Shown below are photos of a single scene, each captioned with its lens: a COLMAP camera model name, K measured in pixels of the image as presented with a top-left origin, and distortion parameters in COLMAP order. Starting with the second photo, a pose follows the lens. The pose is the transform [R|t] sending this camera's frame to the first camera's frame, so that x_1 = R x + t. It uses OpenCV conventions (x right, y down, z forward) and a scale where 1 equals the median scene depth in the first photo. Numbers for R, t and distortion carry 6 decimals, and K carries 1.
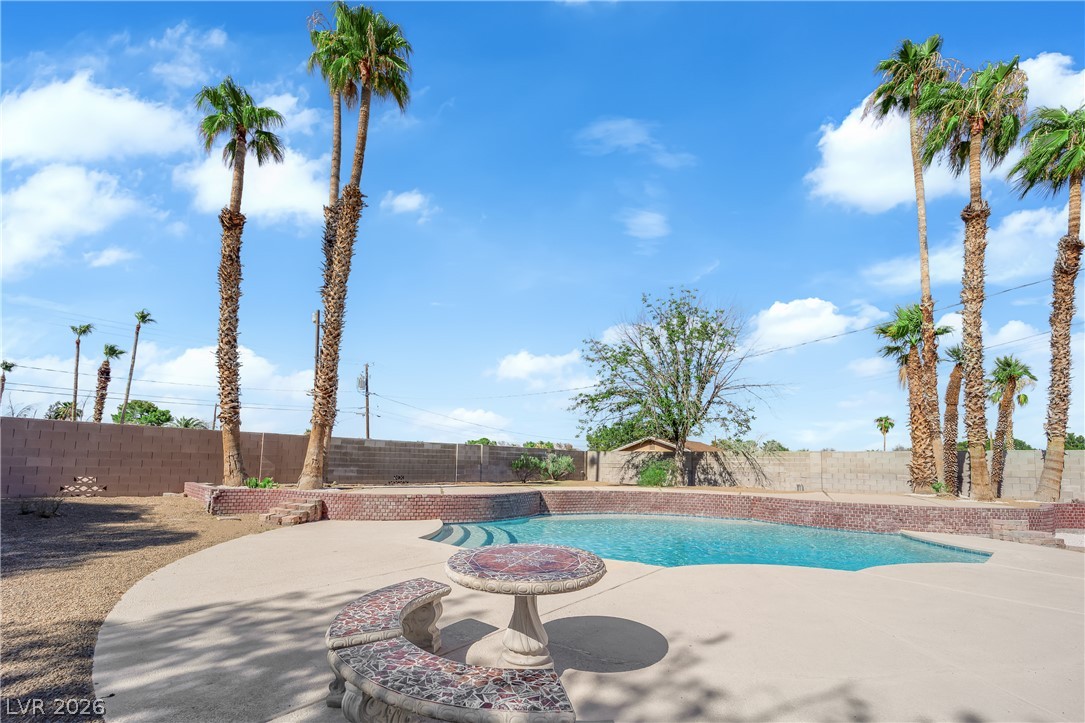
lens RADIAL K [[462.2, 0, 546.2], [0, 462.2, 411.4], [0, 0, 1]] dist [-0.013218, -0.000025]
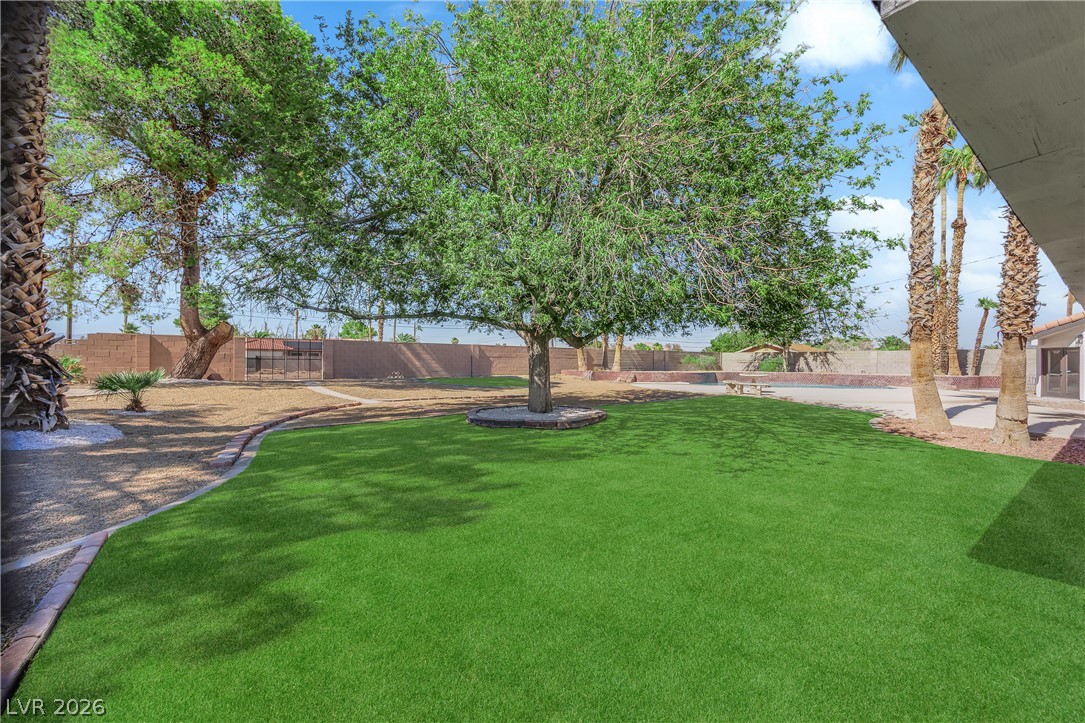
lens RADIAL K [[442.7, 0, 537.4], [0, 442.7, 363.0], [0, 0, 1]] dist [-0.014658, -0.000336]
pose [[0.971180, -0.013682, -0.237956, -0.234726], [0.039330, 0.993865, 0.103374, -0.085652], [0.235081, -0.109753, 0.965759, -0.858166]]
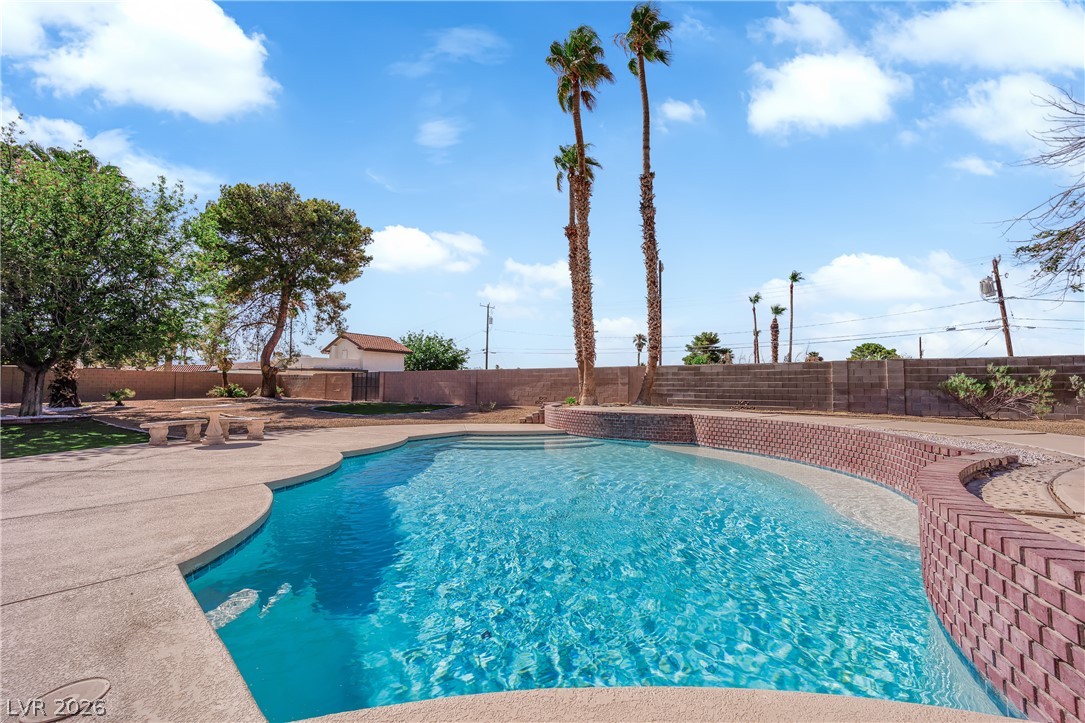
lens RADIAL K [[442.7, 0, 537.4], [0, 442.7, 363.0], [0, 0, 1]] dist [-0.014658, -0.000336]
pose [[0.097602, -0.077994, -0.992165, 0.498163], [0.103246, 0.992339, -0.067851, 0.074223], [0.989856, -0.095815, 0.104907, 0.458570]]
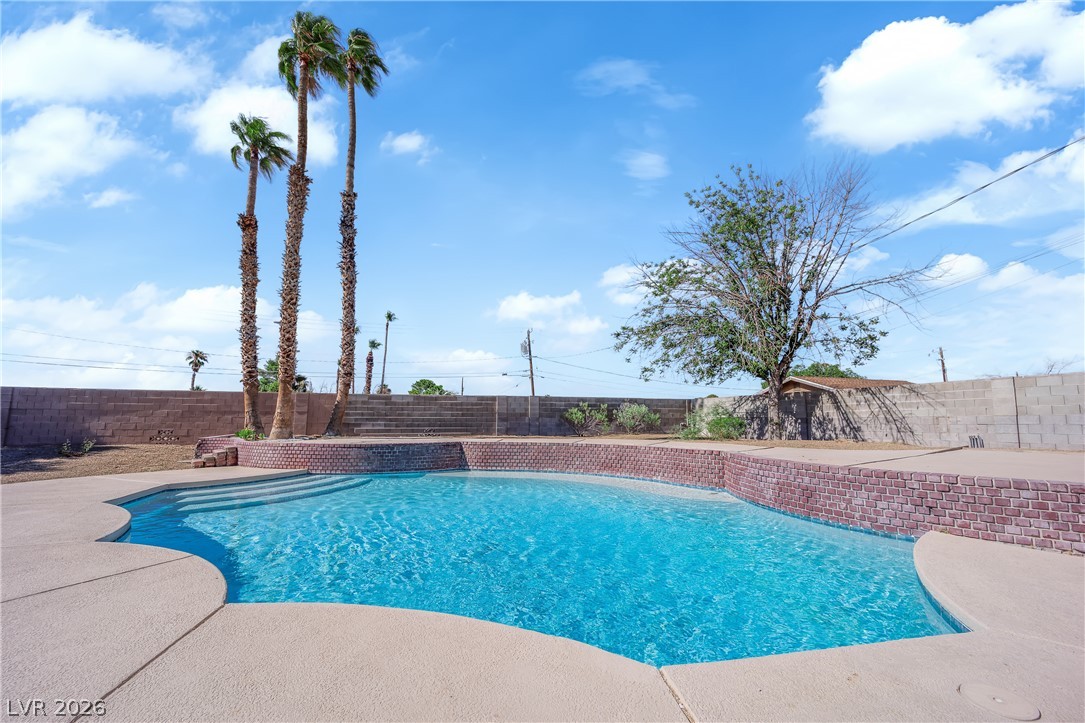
lens RADIAL K [[442.7, 0, 537.4], [0, 442.7, 363.0], [0, 0, 1]] dist [-0.014658, -0.000336]
pose [[0.856163, -0.087262, -0.509285, 0.374293], [0.076104, 0.996183, -0.042748, 0.049165], [0.511071, -0.002159, 0.859536, 0.250514]]
